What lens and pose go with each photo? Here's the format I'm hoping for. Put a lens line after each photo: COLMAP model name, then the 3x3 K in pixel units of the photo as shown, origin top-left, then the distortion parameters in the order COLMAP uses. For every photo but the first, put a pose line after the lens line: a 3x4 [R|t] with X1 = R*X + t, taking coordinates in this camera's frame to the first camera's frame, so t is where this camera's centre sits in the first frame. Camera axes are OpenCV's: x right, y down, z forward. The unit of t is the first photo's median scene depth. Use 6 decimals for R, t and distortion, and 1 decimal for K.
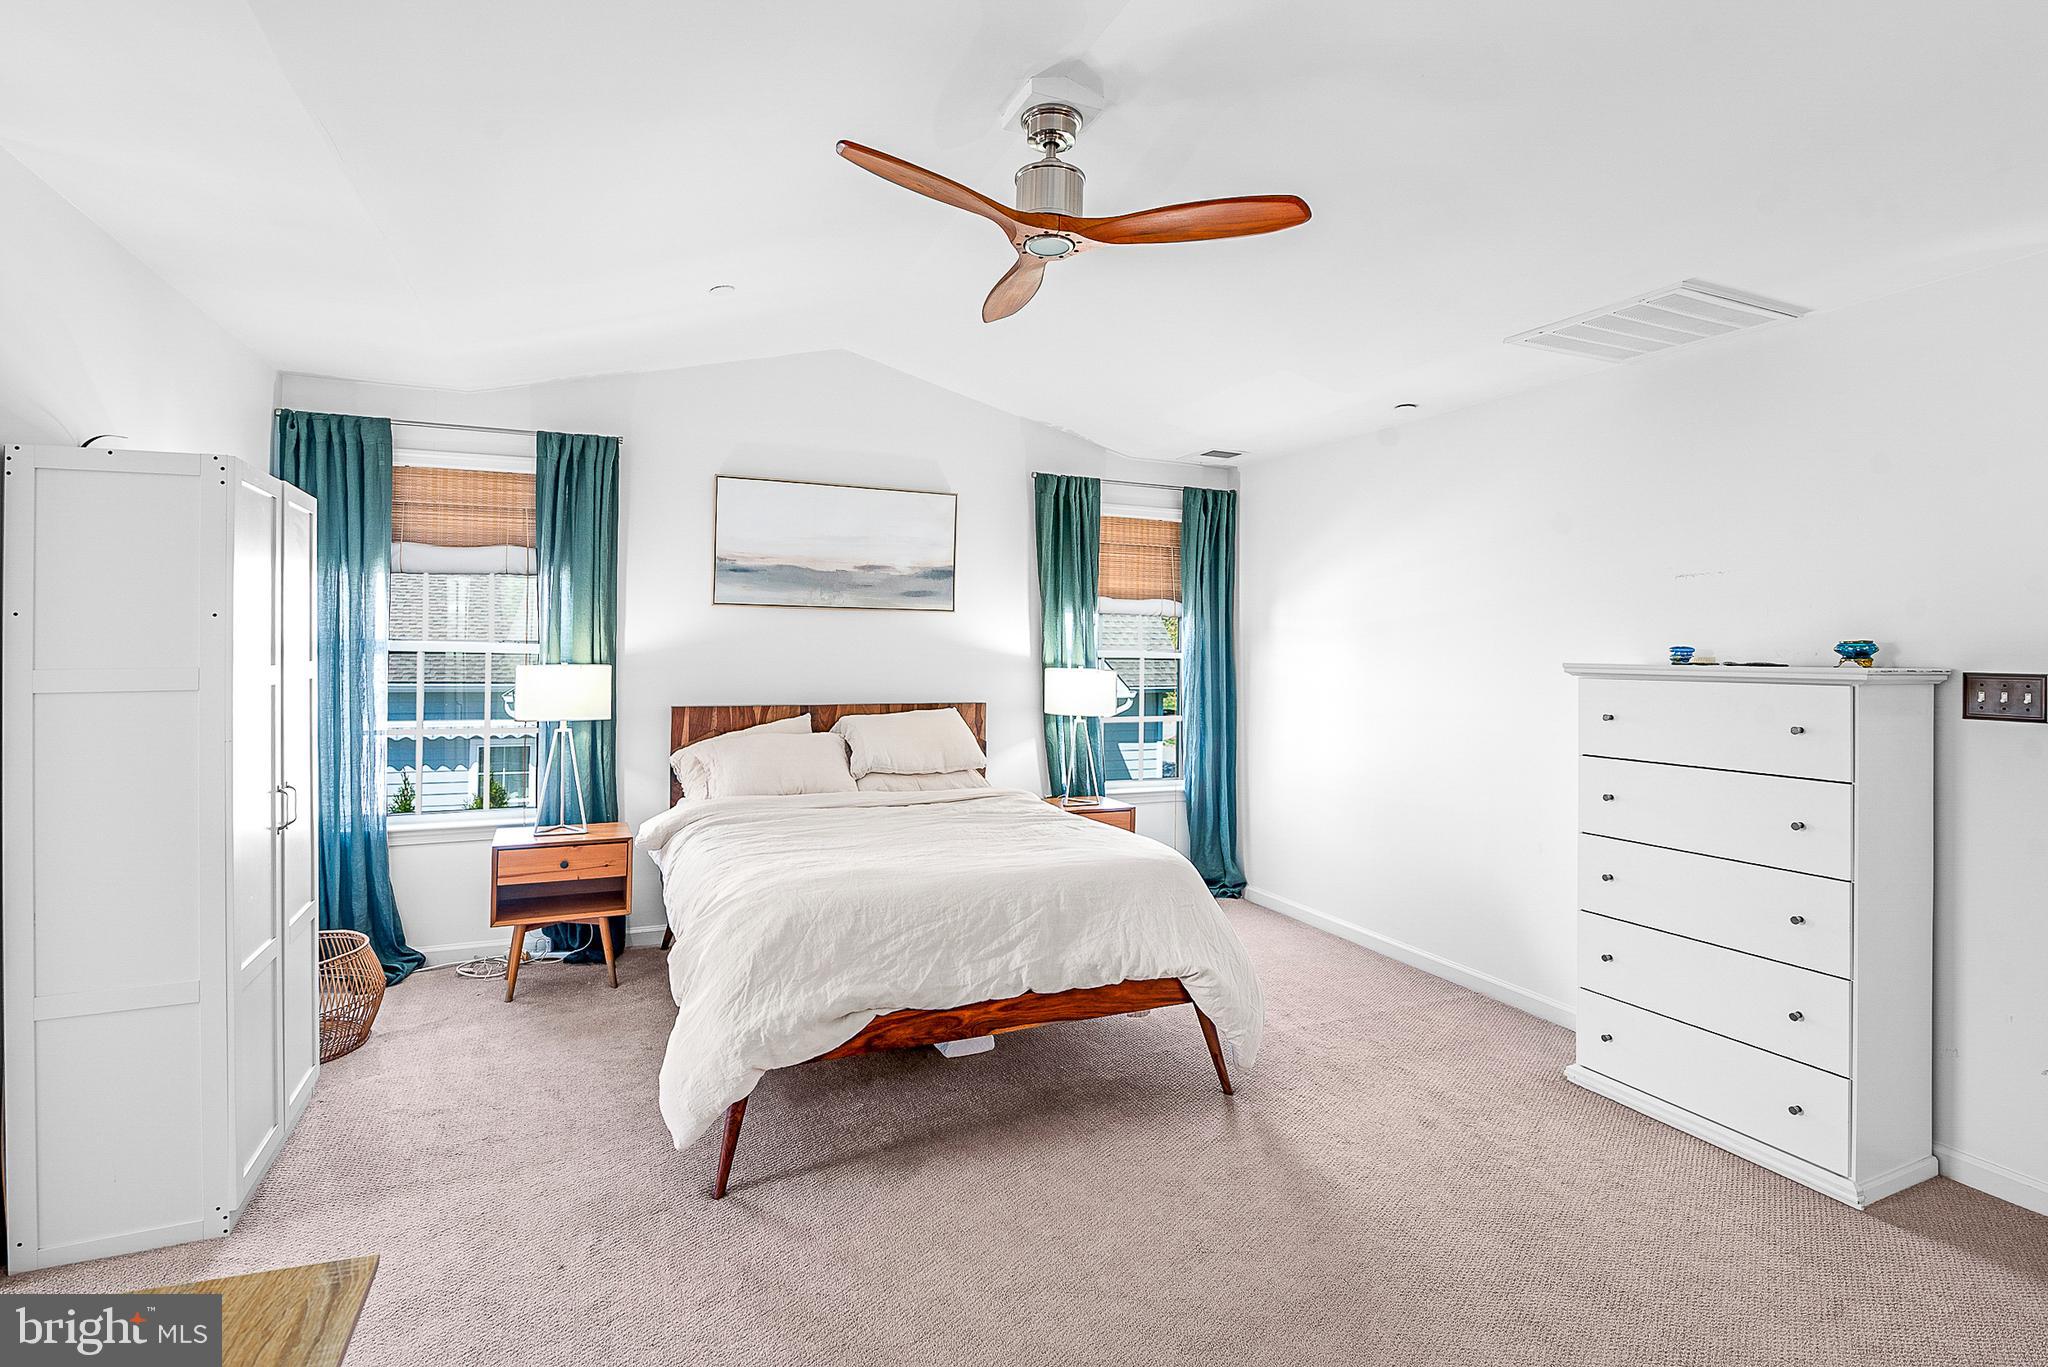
lens RADIAL K [[950.9, 0, 1034.4], [0, 950.9, 647.8], [0, 0, 1]] dist [-0.015198, 0.000265]
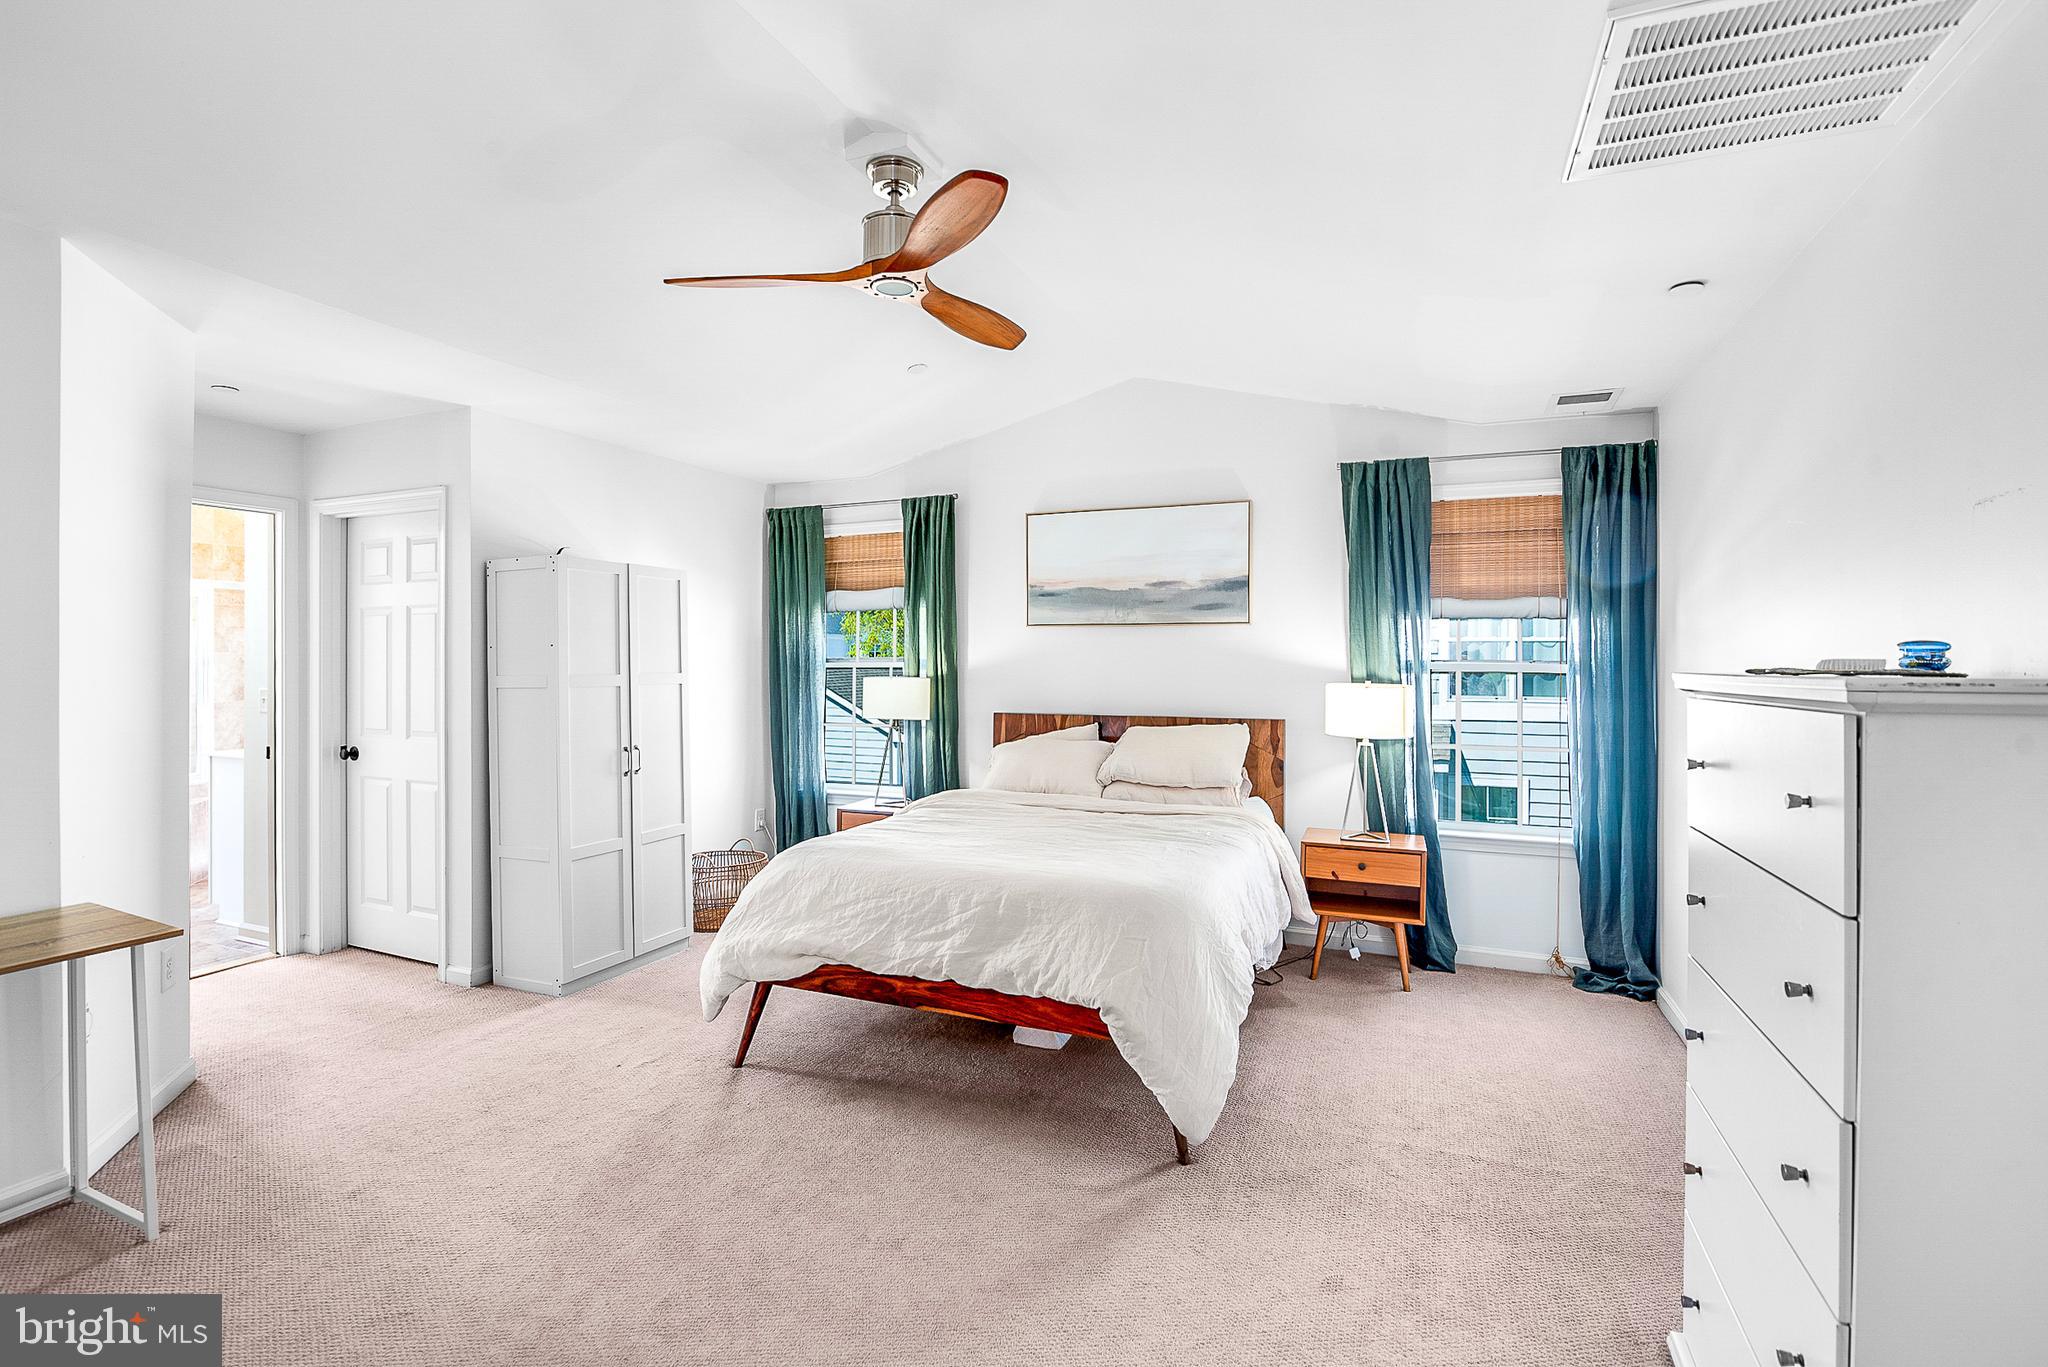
lens RADIAL K [[950.9, 0, 1037.0], [0, 950.9, 678.9], [0, 0, 1]] dist [-0.015198, 0.000265]
pose [[0.693040, 0.003057, -0.720892, 0.527053], [0.006393, 0.999926, 0.010386, 0.007618], [0.720871, -0.011806, 0.692969, 0.209728]]
